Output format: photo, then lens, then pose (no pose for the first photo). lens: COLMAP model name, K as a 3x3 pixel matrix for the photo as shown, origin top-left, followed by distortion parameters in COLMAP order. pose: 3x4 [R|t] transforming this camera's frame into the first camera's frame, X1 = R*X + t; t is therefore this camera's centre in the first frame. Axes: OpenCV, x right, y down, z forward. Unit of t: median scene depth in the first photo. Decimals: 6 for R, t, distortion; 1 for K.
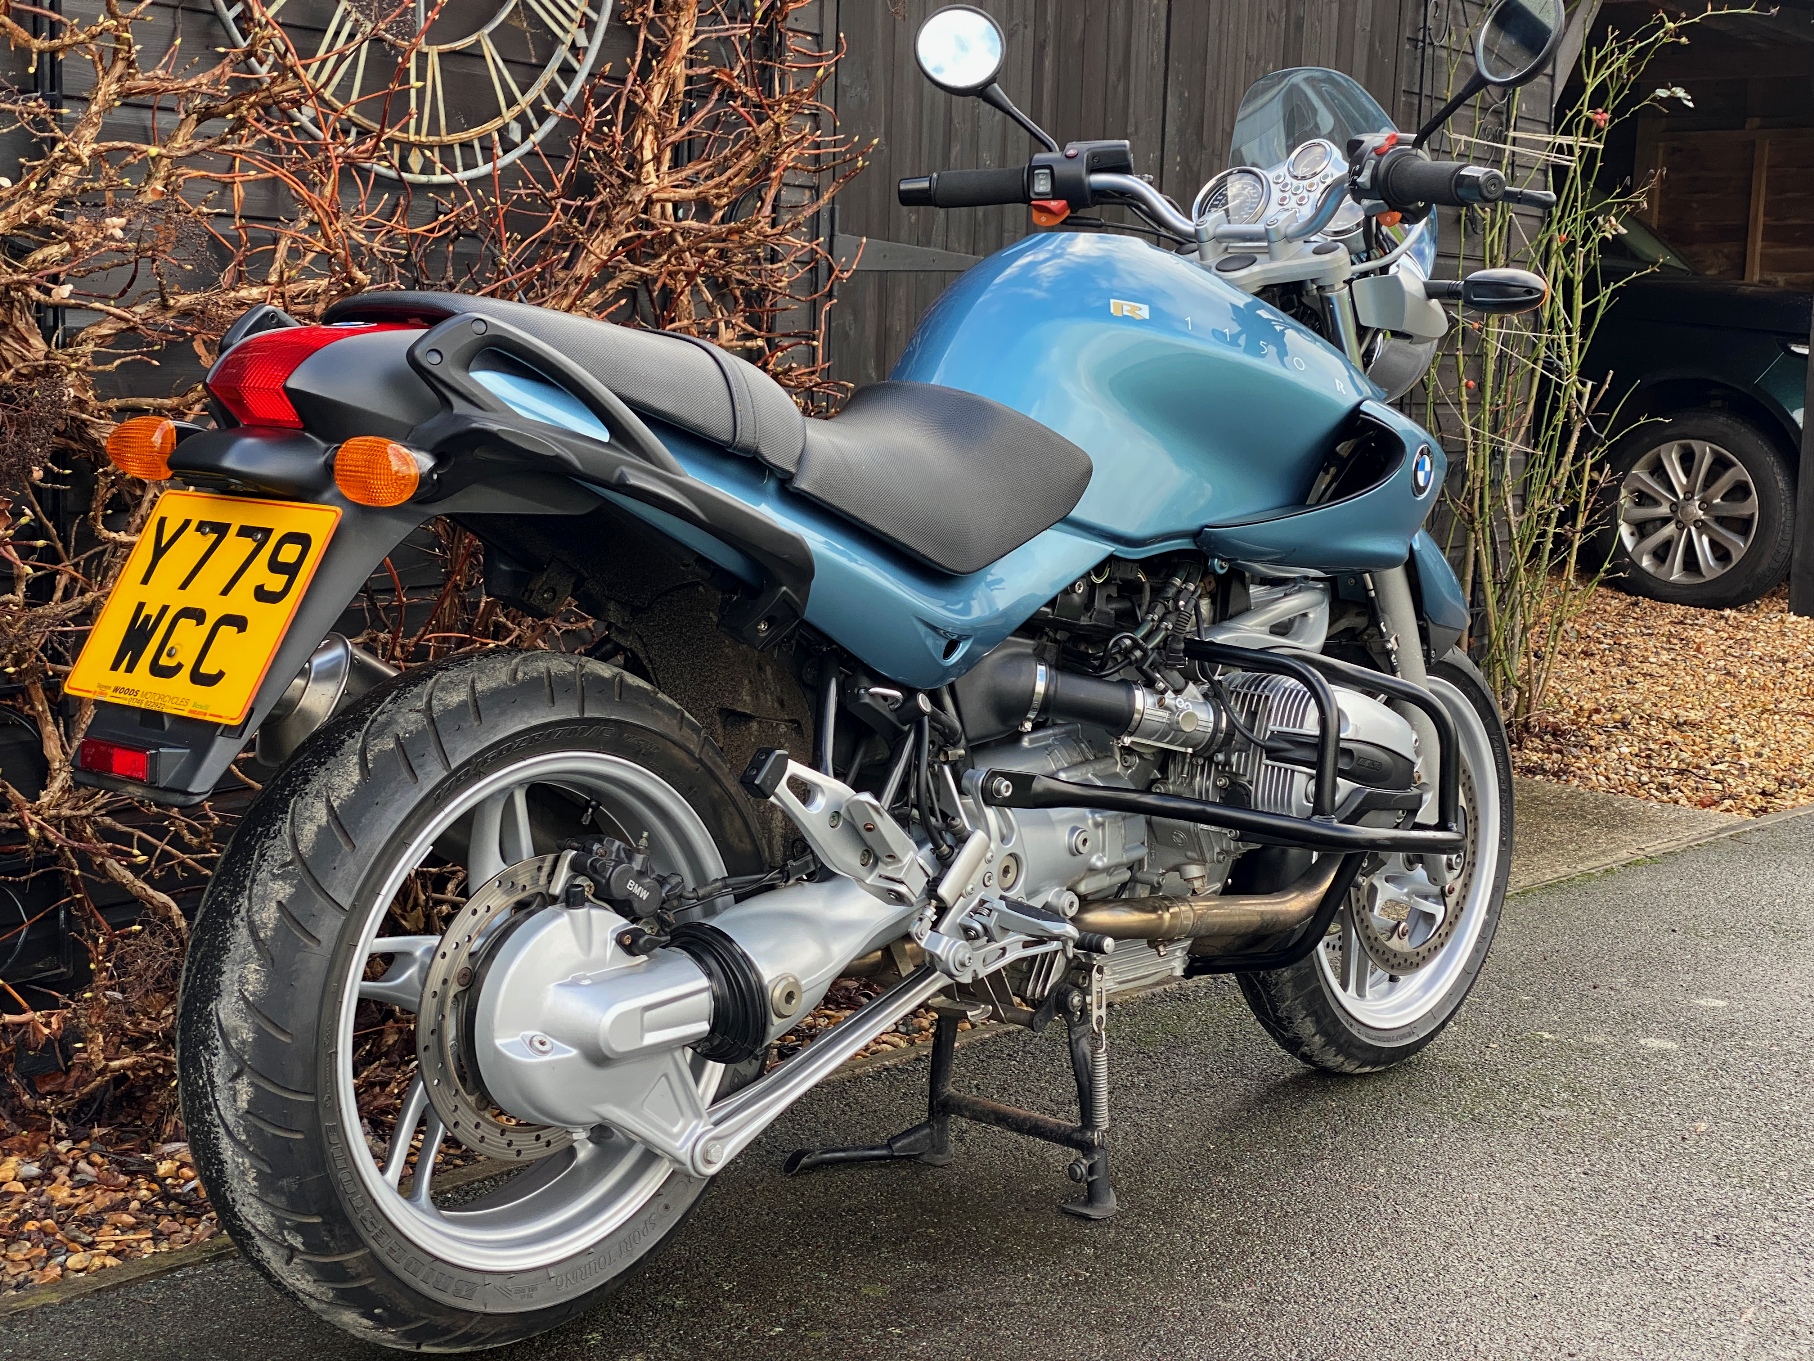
lens RADIAL K [[2663.5, 0, 911.3], [0, 2663.5, 673.8], [0, 0, 1]] dist [0.092817, 0.000000]
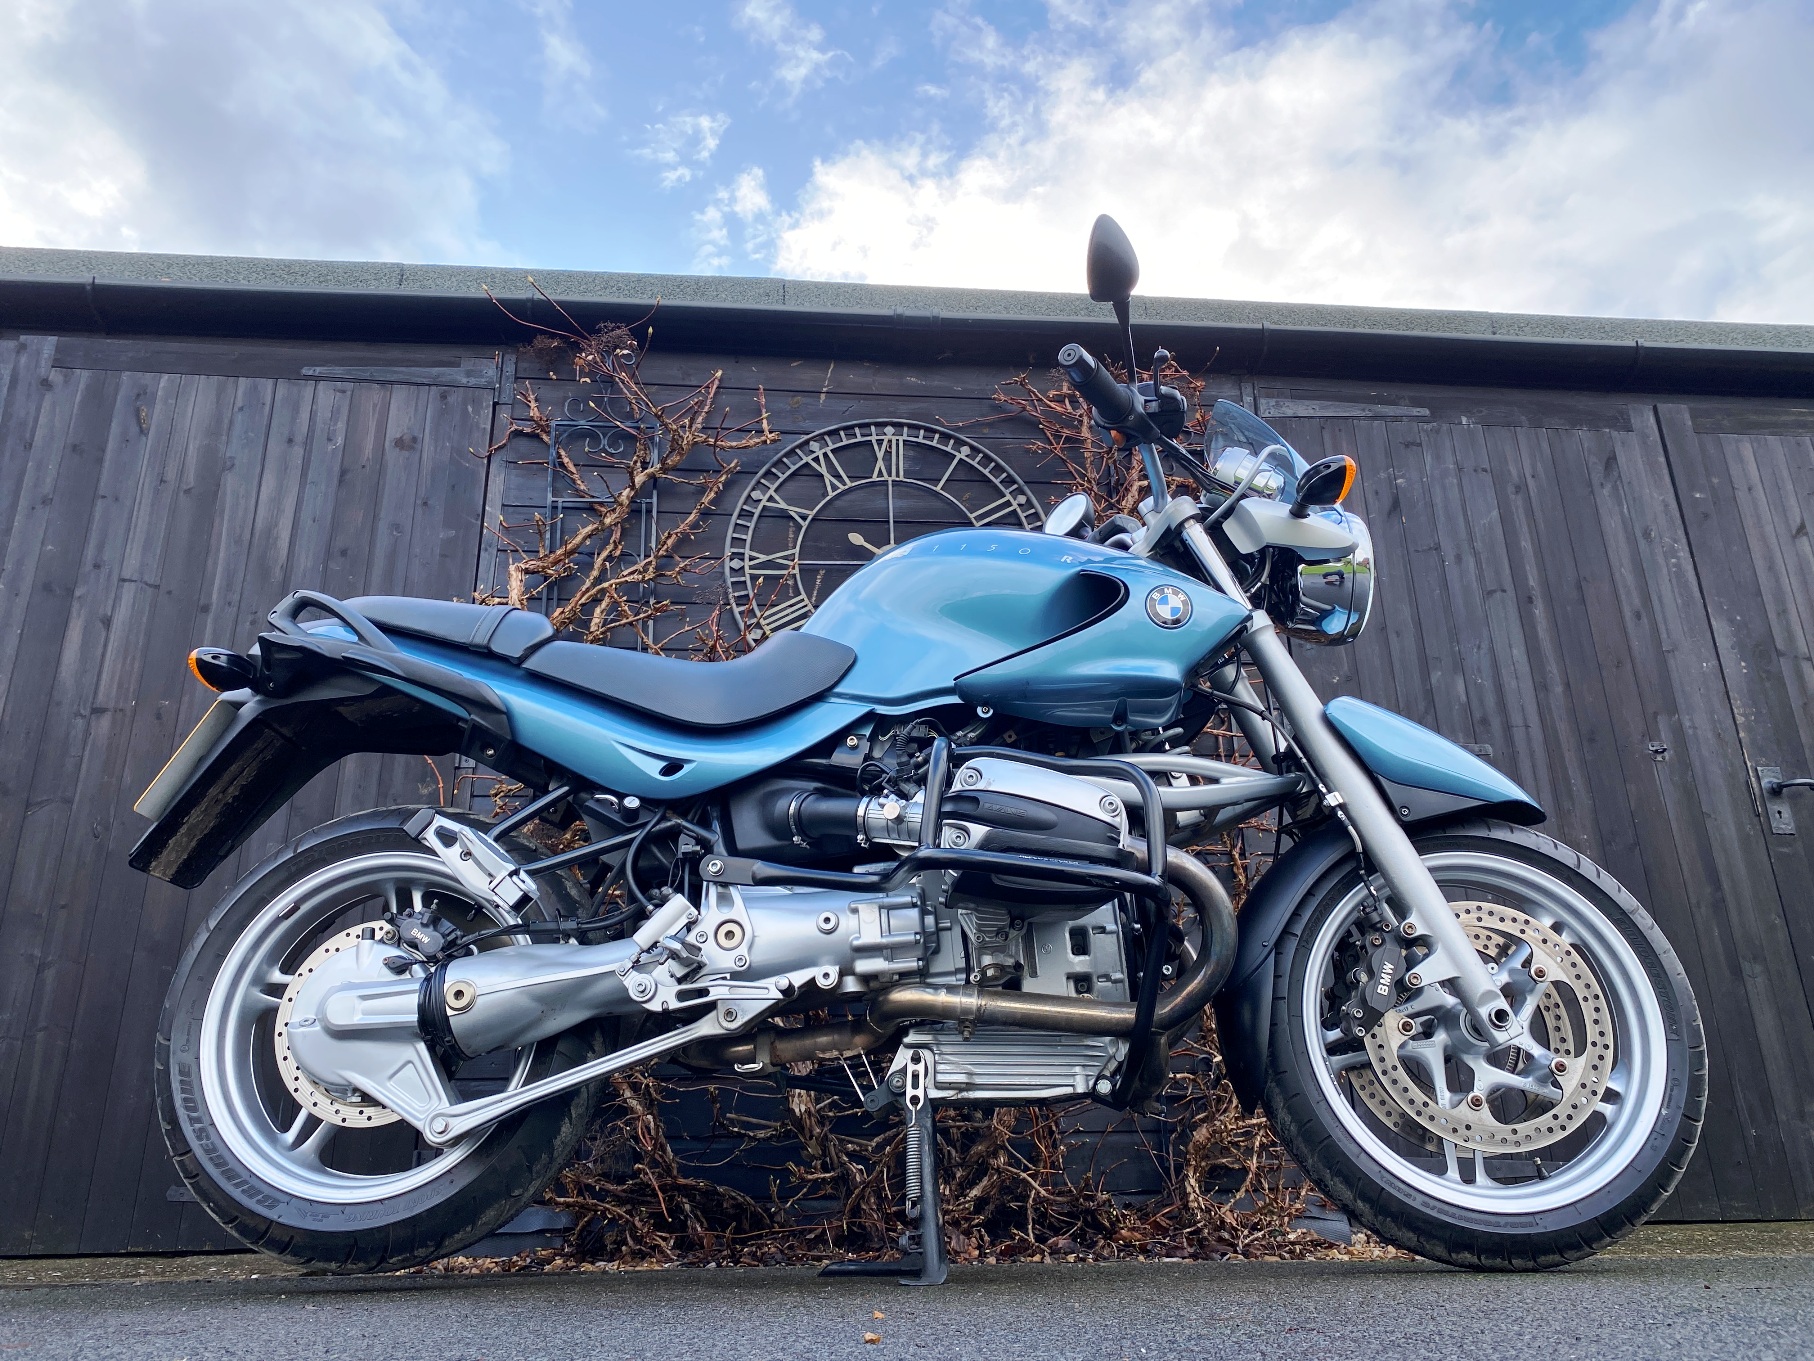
lens RADIAL K [[1365.4, 0, 909.6], [0, 1365.4, 682.9], [0, 0, 1]] dist [0.050264, -0.077653]
pose [[0.629321, -0.324909, -0.705967, 0.542632], [-0.056380, 0.886929, -0.458452, 0.239935], [0.775098, 0.328316, 0.539844, 0.607705]]
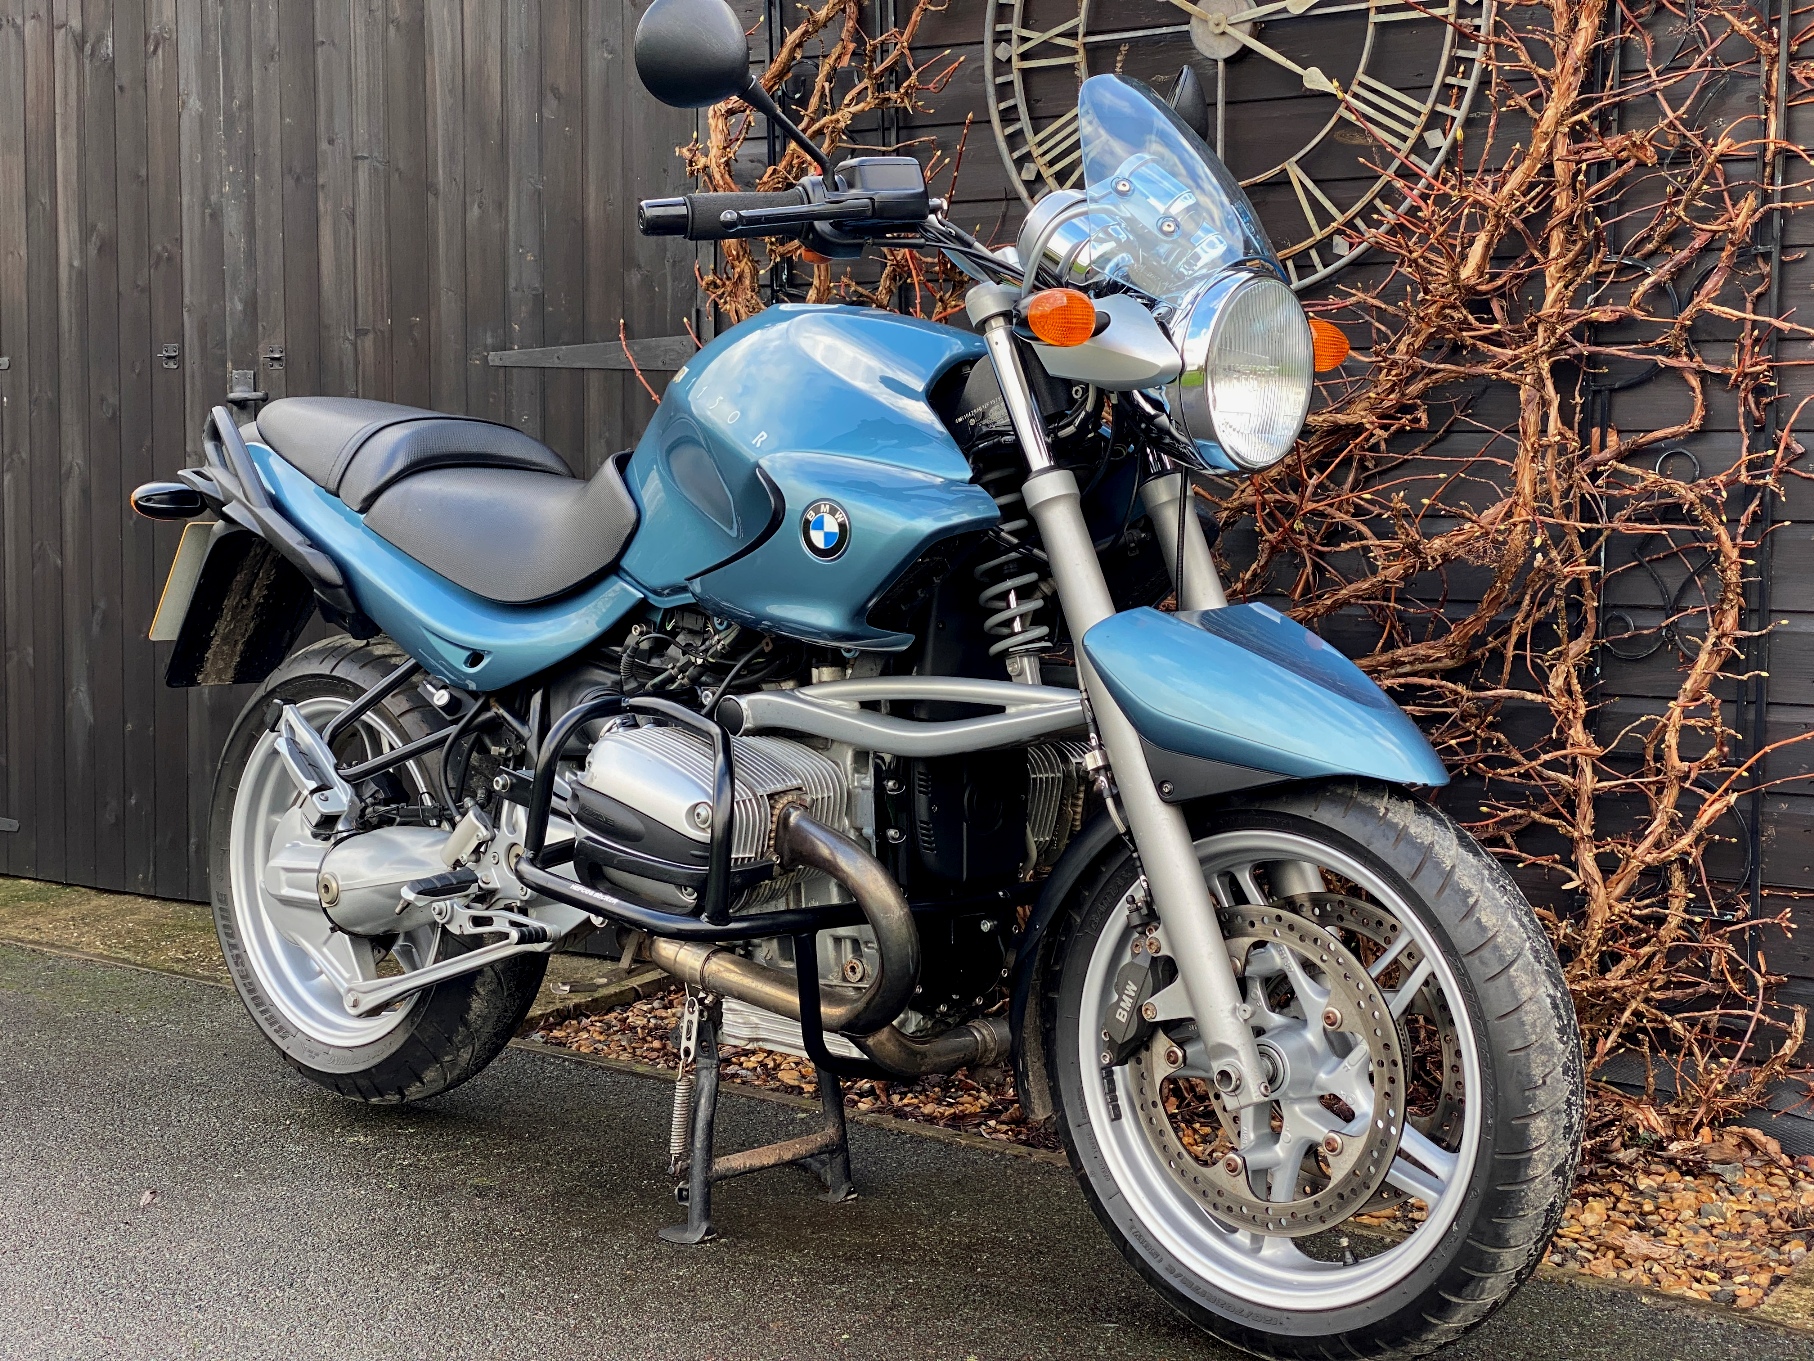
lens RADIAL K [[2663.5, 0, 947.7], [0, 2663.5, 698.0], [0, 0, 1]] dist [0.092817, 0.000000]
pose [[0.011002, 0.047423, -0.998814, 1.098326], [-0.134483, 0.989870, 0.045517, -0.068346], [0.990855, 0.133823, 0.017268, 1.050857]]
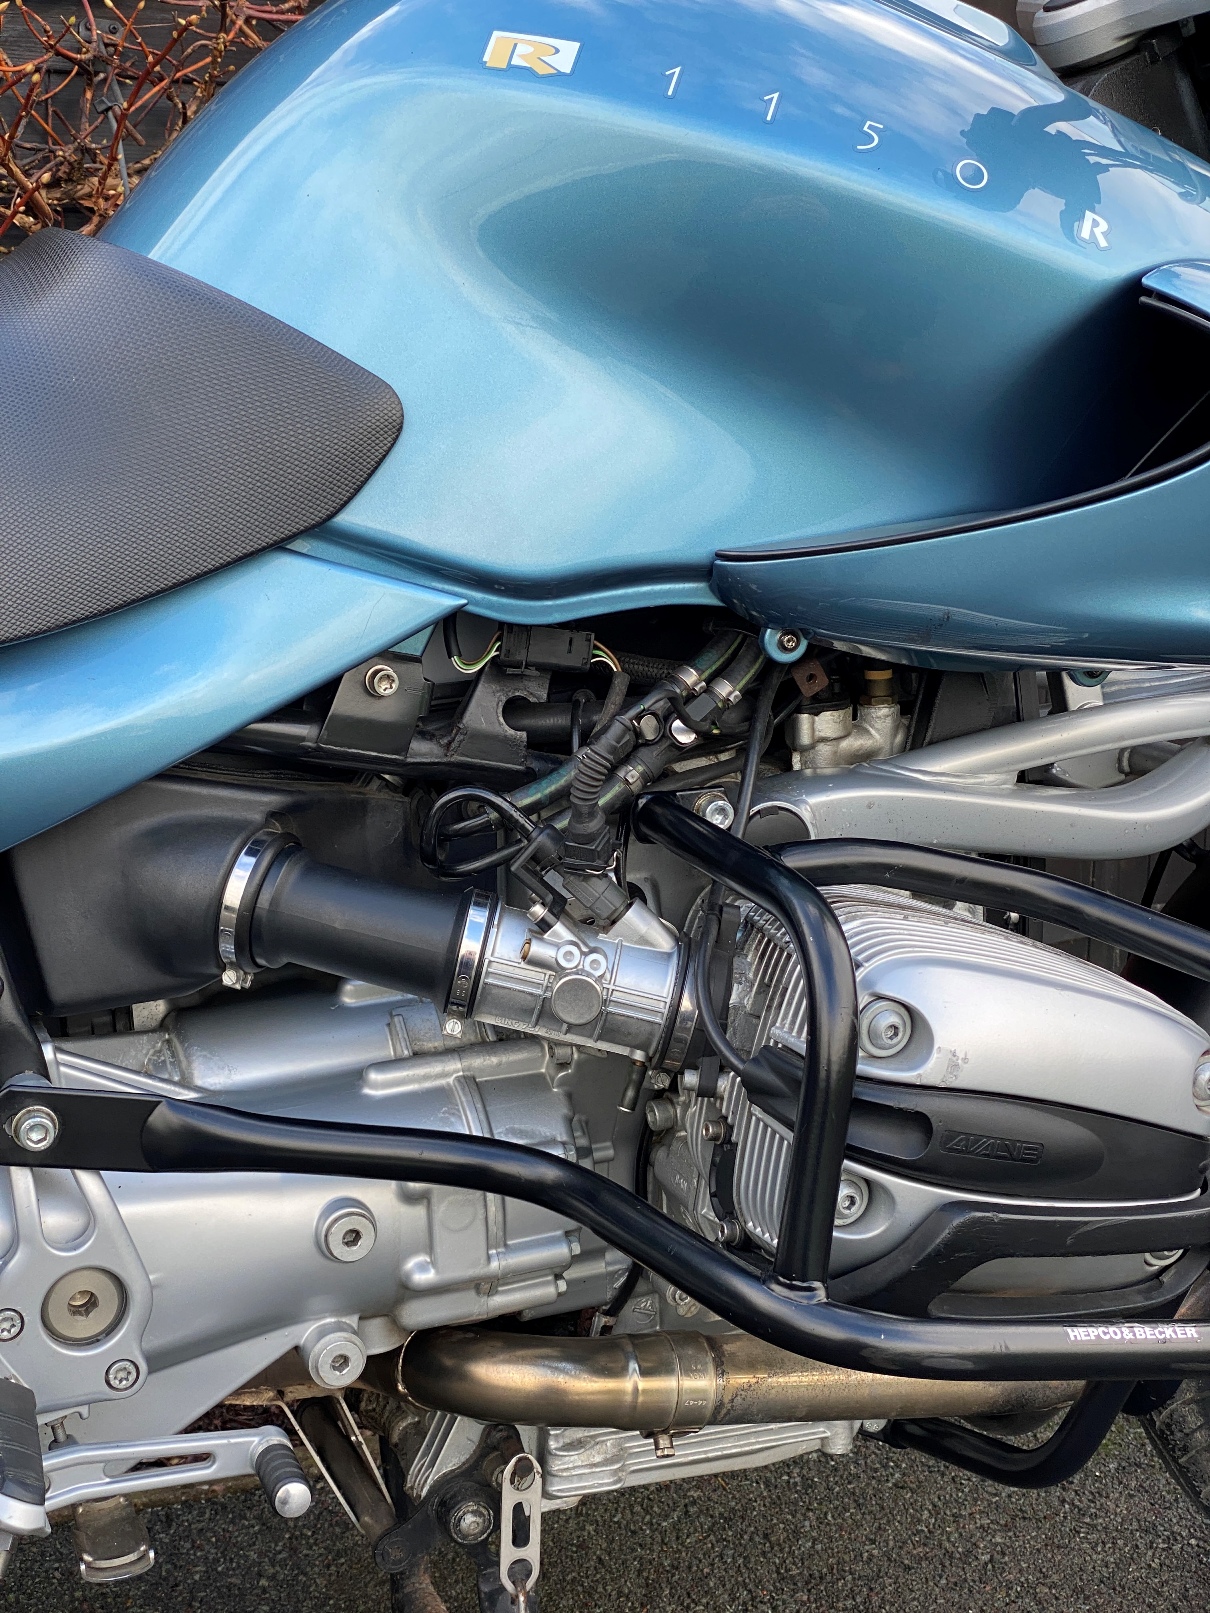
lens RADIAL K [[2368.4, 0, 609.6], [0, 2368.4, 808.0], [0, 0, 1]] dist [0.092817, 0.000000]
pose [[0.894716, 0.076231, -0.440082, 0.262408], [-0.047288, 0.995957, 0.076380, -0.041469], [0.444125, -0.047528, 0.894703, 0.616245]]
